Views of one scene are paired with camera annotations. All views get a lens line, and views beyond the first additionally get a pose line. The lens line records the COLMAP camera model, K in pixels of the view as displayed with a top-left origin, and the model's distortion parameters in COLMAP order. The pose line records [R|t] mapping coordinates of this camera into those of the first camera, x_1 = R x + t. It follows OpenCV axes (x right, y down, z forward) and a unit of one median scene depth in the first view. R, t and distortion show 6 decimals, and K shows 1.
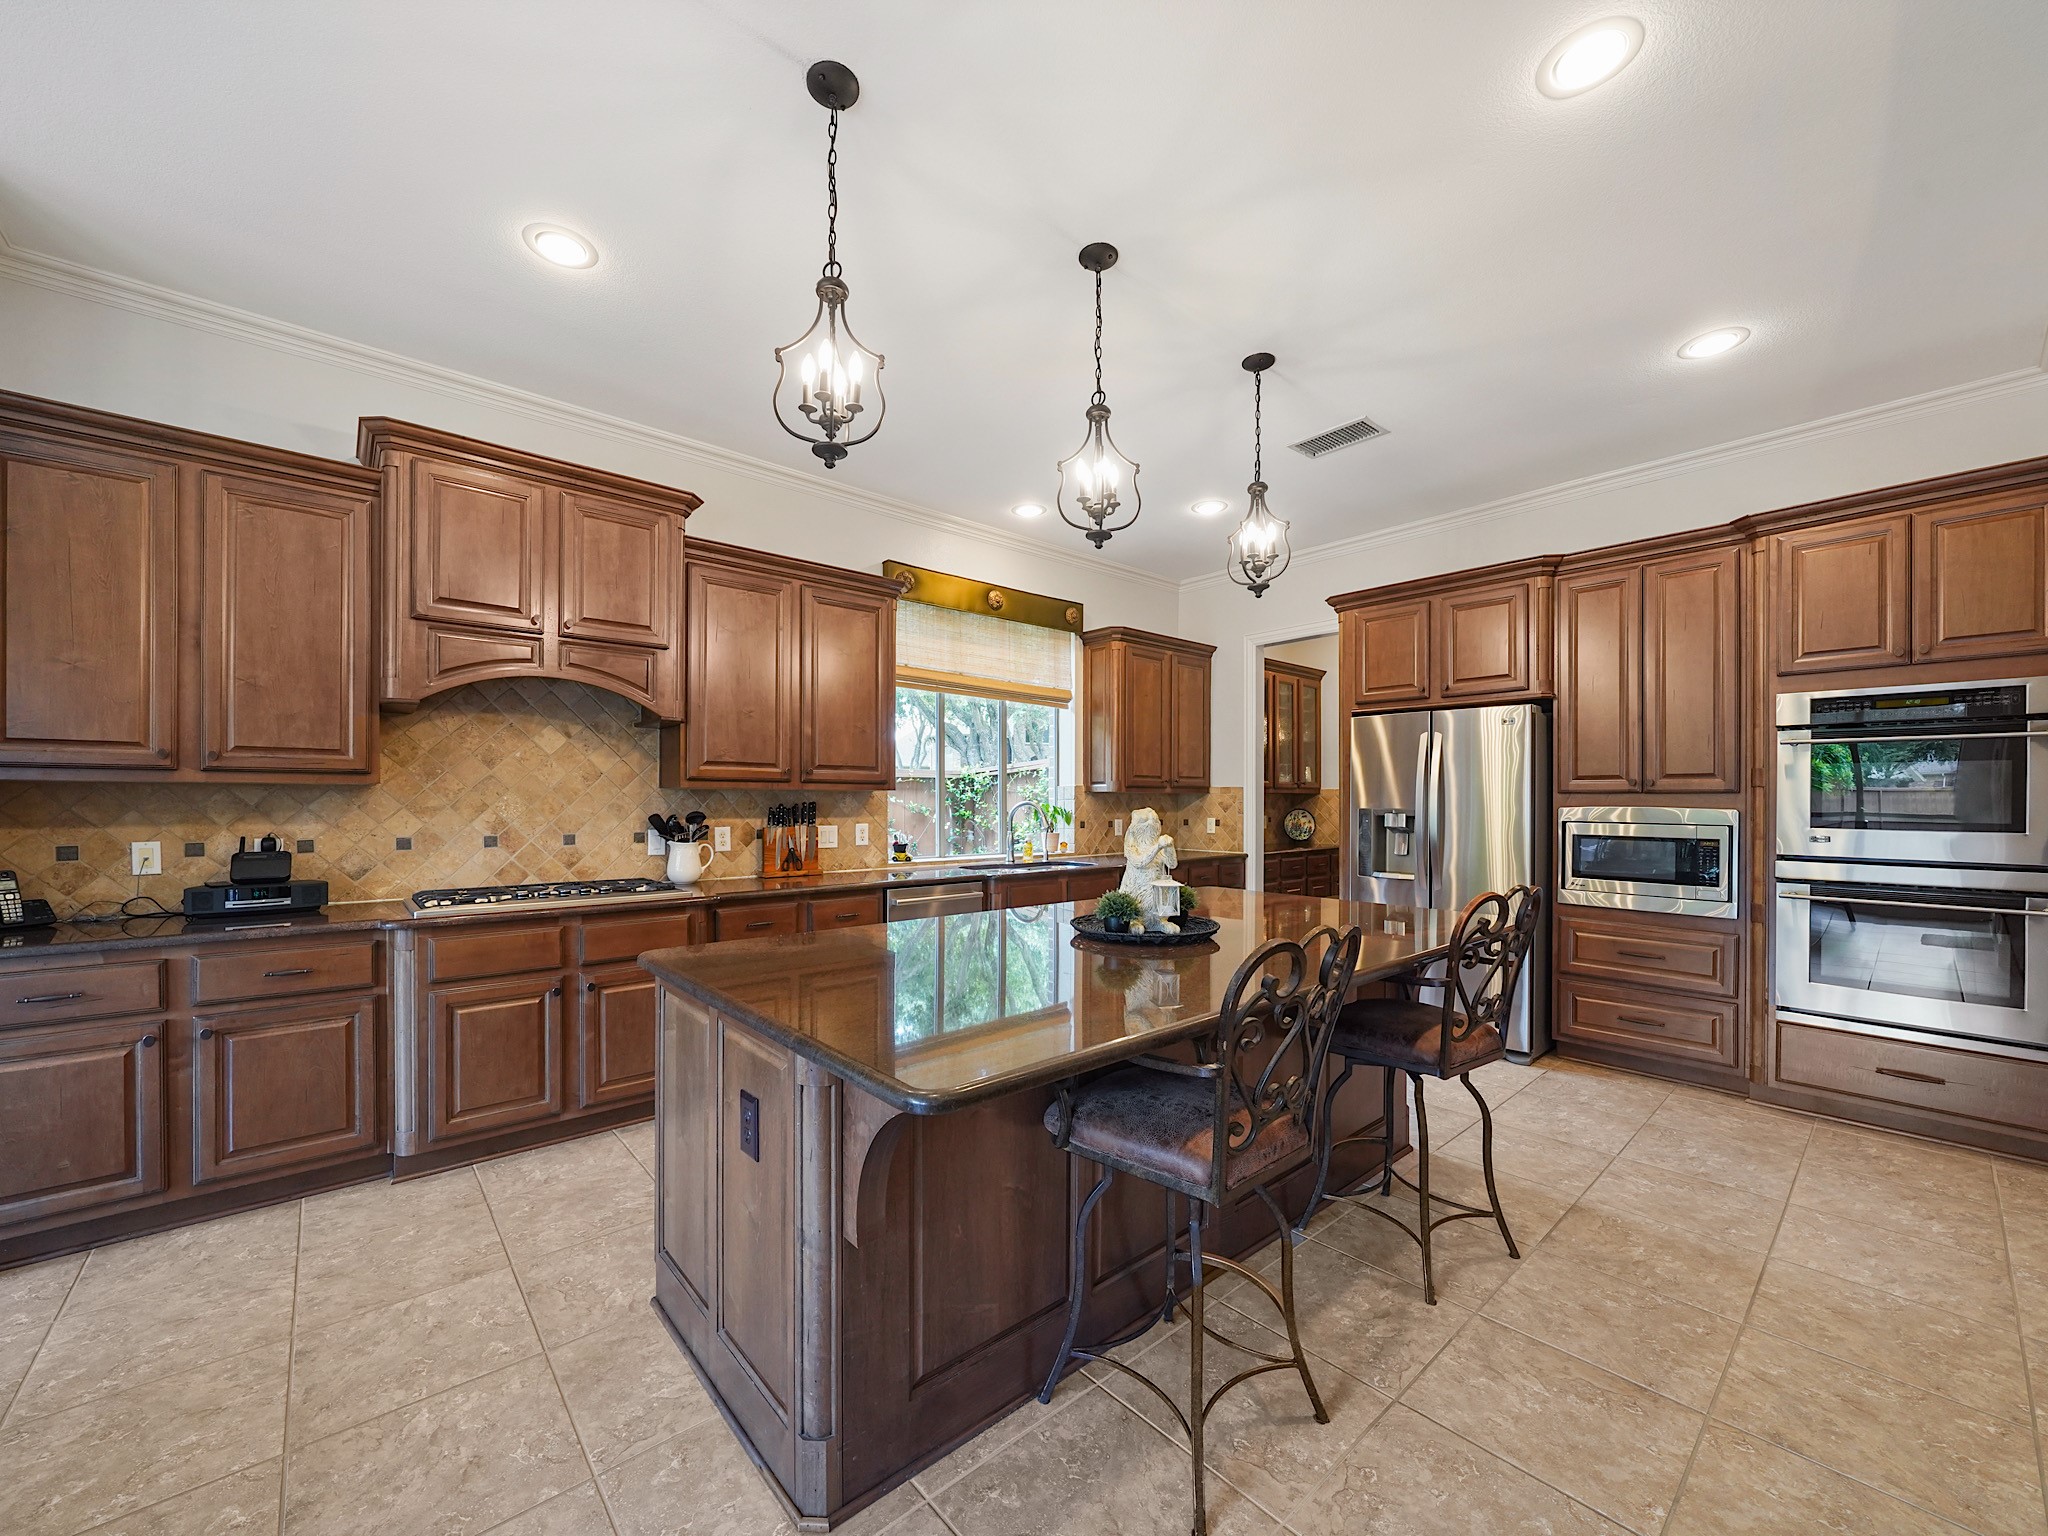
lens RADIAL K [[791.0, 0, 1019.9], [0, 791.0, 786.2], [0, 0, 1]] dist [-0.002045, -0.000601]
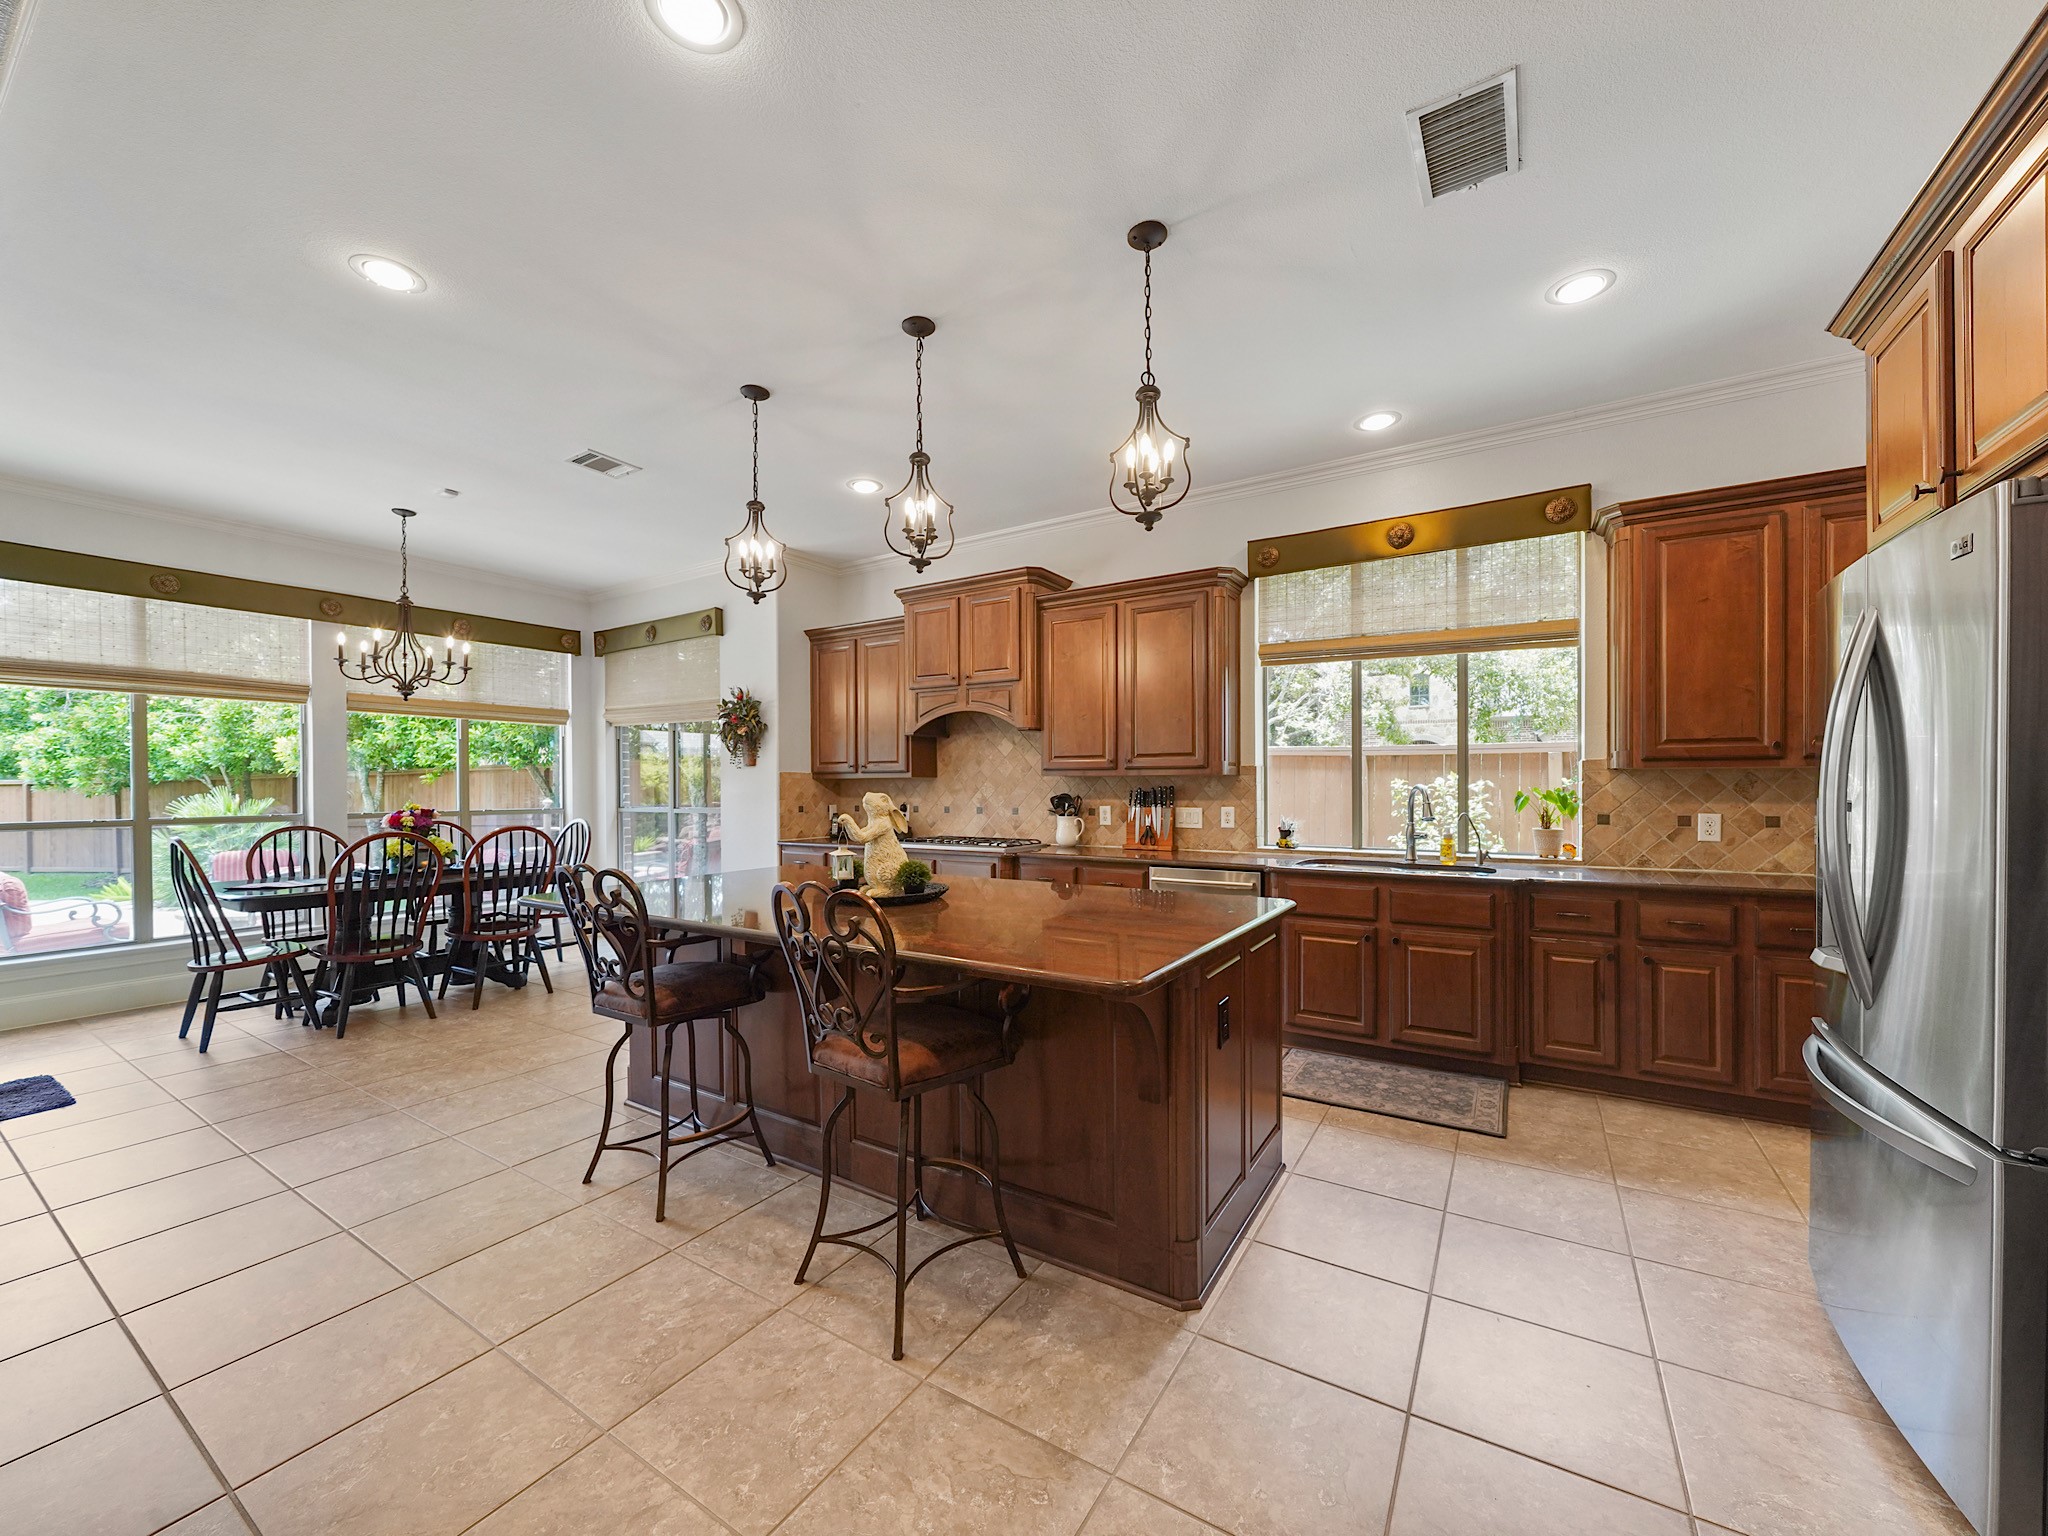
lens RADIAL K [[797.0, 0, 1024.0], [0, 797.0, 768.0], [0, 0, 1]] dist [0.000545, -0.000052]
pose [[0.292060, -0.023052, -0.956122, 0.865529], [0.022728, 0.999594, -0.017157, 0.010292], [0.956130, -0.016720, 0.292465, 0.535665]]
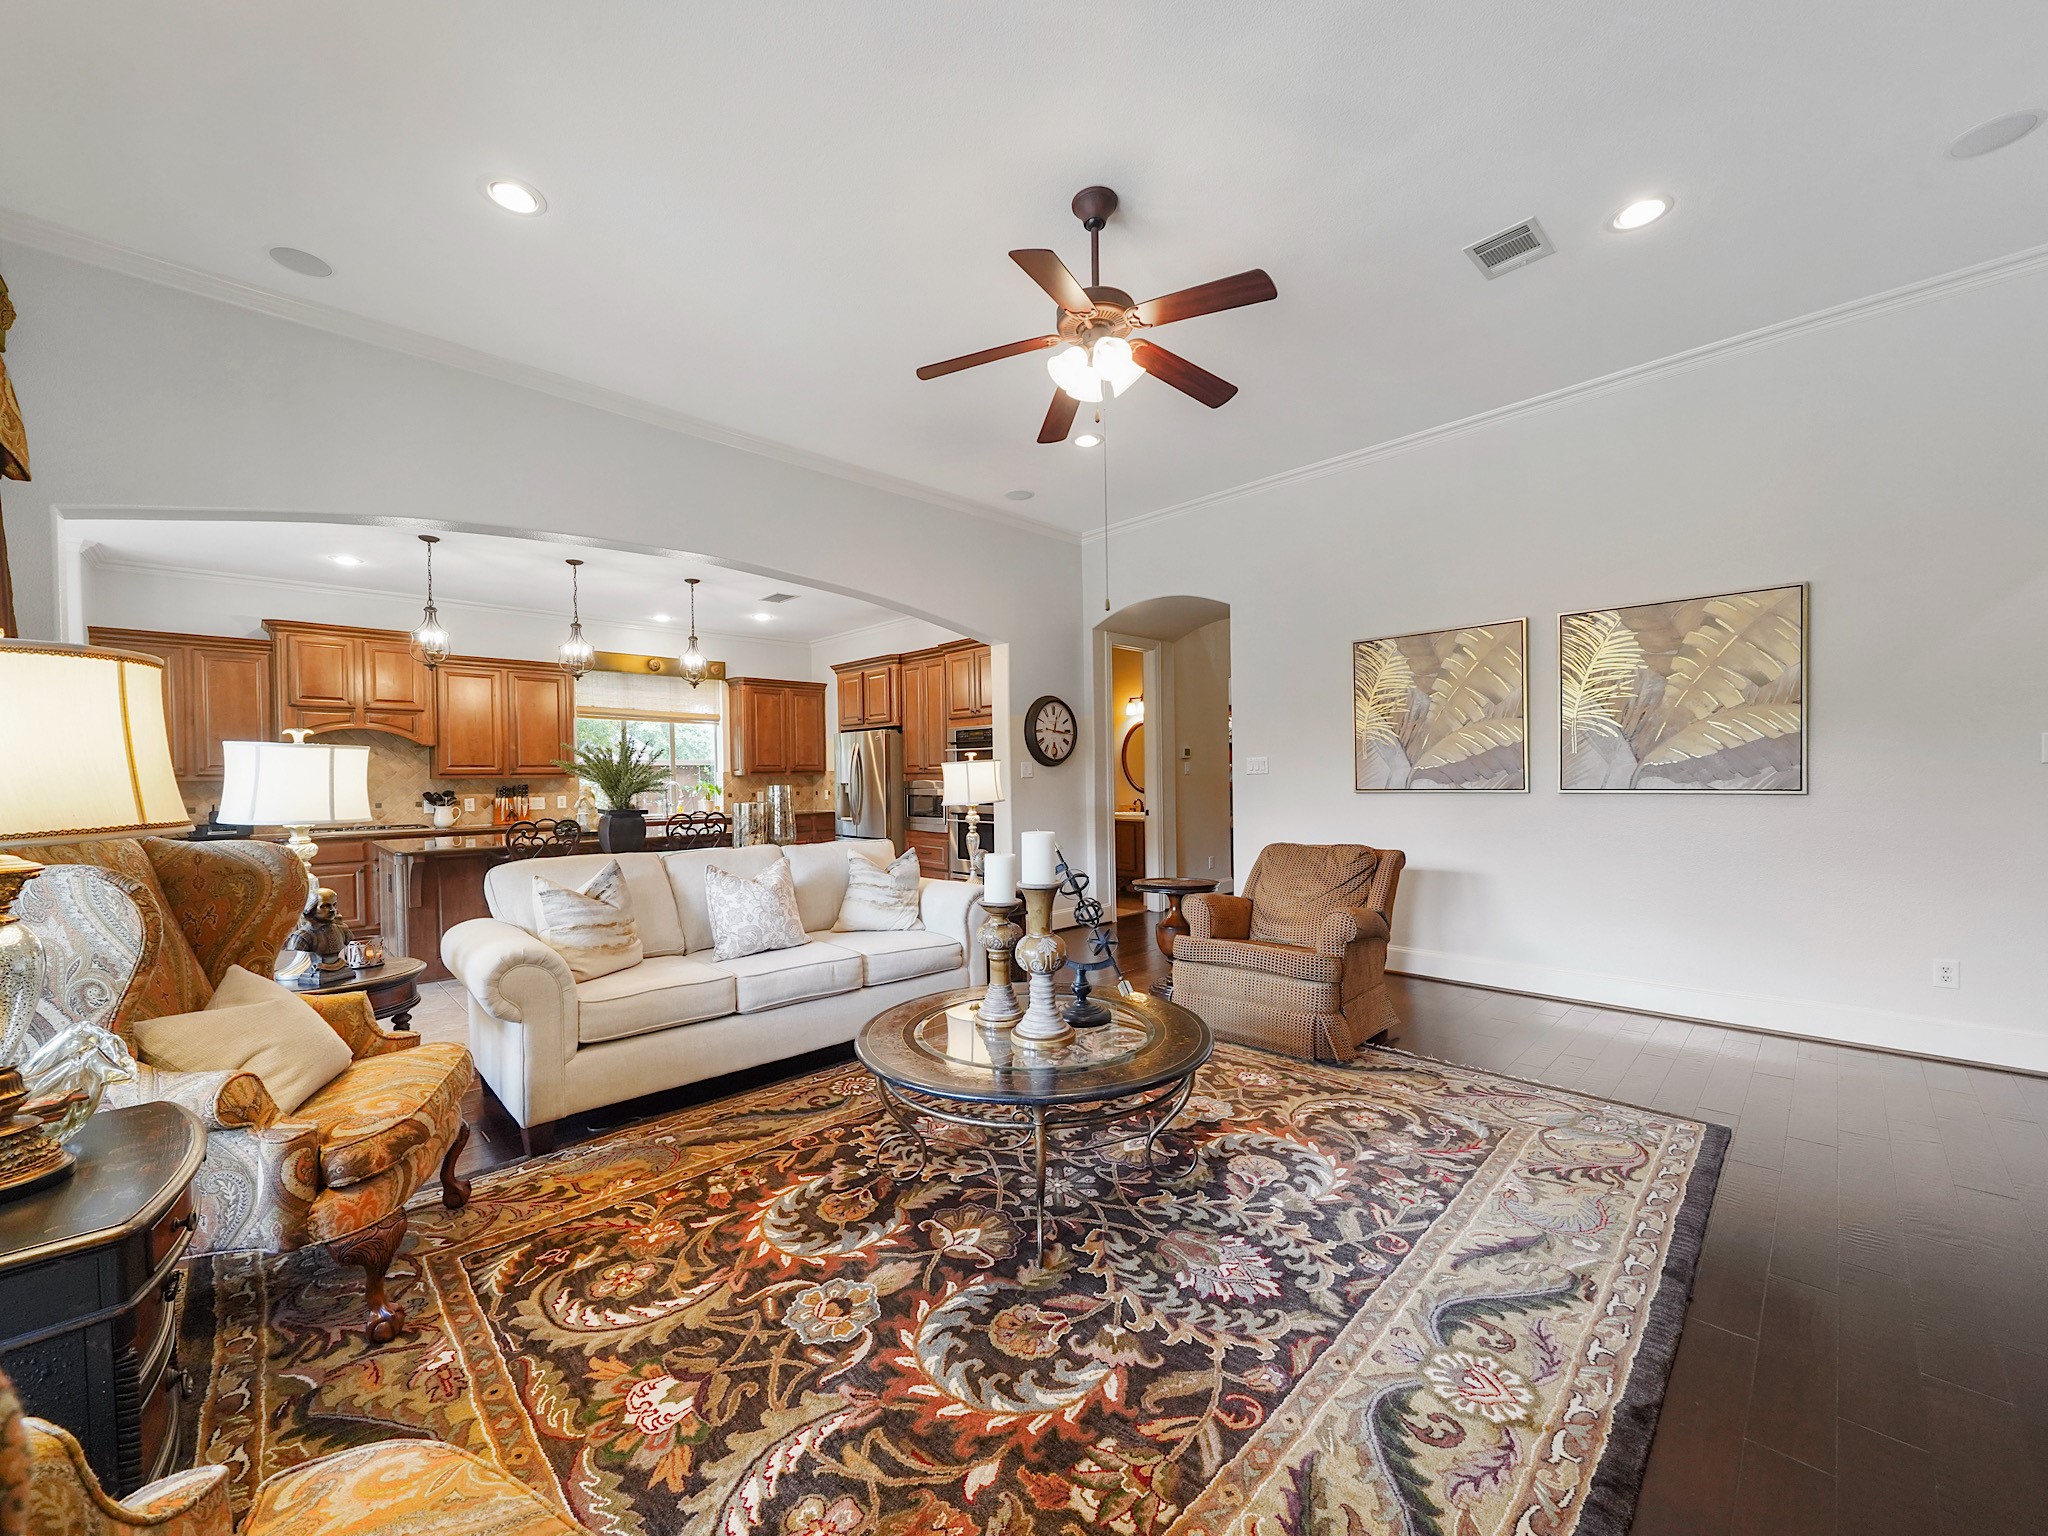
lens RADIAL K [[793.0, 0, 1021.4], [0, 793.0, 773.5], [0, 0, 1]] dist [-0.001982, -0.000252]
pose [[0.998304, -0.015435, 0.056134, 0.905085], [0.014687, 0.999798, 0.013703, -0.016323], [-0.056334, -0.012856, 0.998329, -1.049449]]
